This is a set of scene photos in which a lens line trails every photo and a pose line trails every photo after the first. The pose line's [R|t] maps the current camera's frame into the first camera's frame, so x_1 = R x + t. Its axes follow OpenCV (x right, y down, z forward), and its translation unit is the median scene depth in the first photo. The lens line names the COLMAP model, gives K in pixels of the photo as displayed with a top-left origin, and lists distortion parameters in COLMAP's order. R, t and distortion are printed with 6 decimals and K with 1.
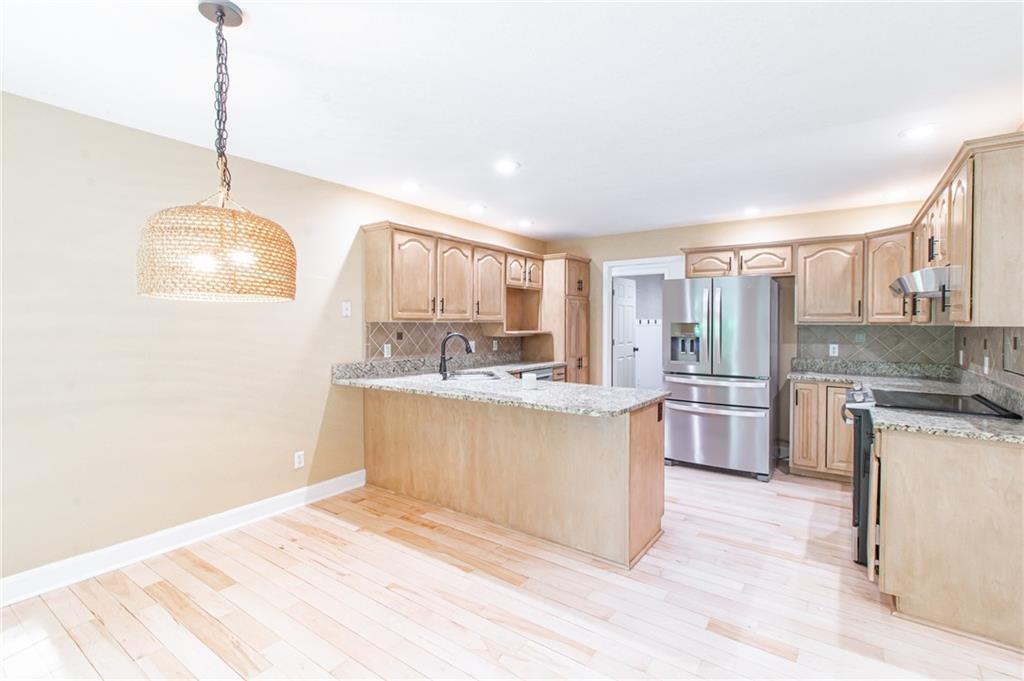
lens RADIAL K [[472.6, 0, 513.1], [0, 472.6, 334.6], [0, 0, 1]] dist [-0.001531, -0.000231]
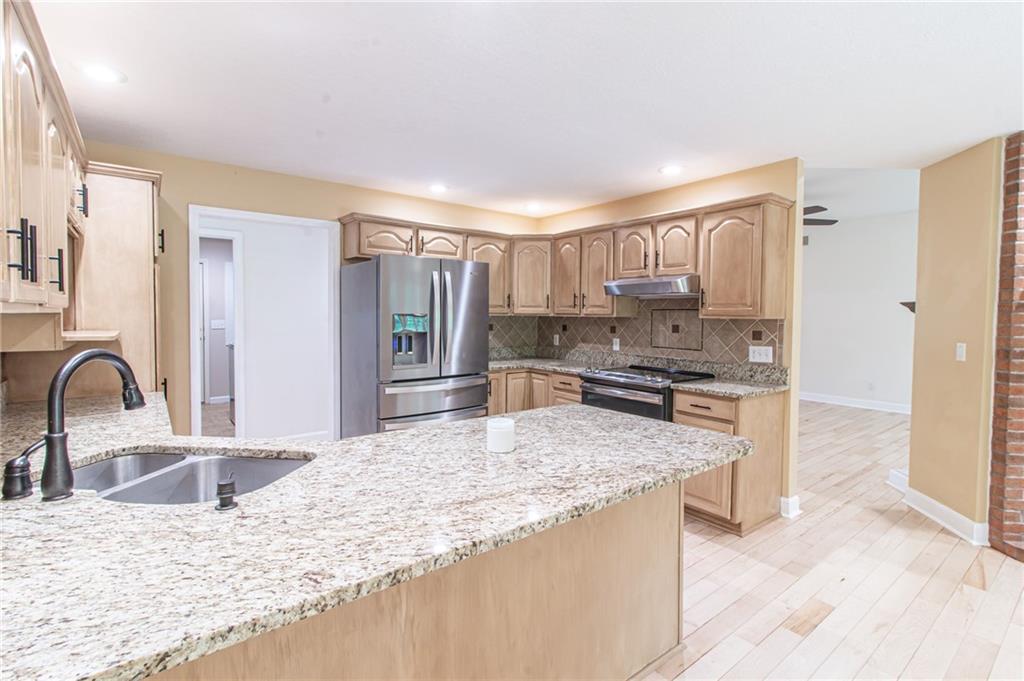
lens RADIAL K [[472.6, 0, 512.8], [0, 472.6, 331.8], [0, 0, 1]] dist [-0.001531, -0.000231]
pose [[0.292169, -0.038040, 0.955610, -0.331285], [0.017501, 0.999254, 0.034427, -0.020435], [-0.956207, 0.006666, 0.292617, 0.642915]]
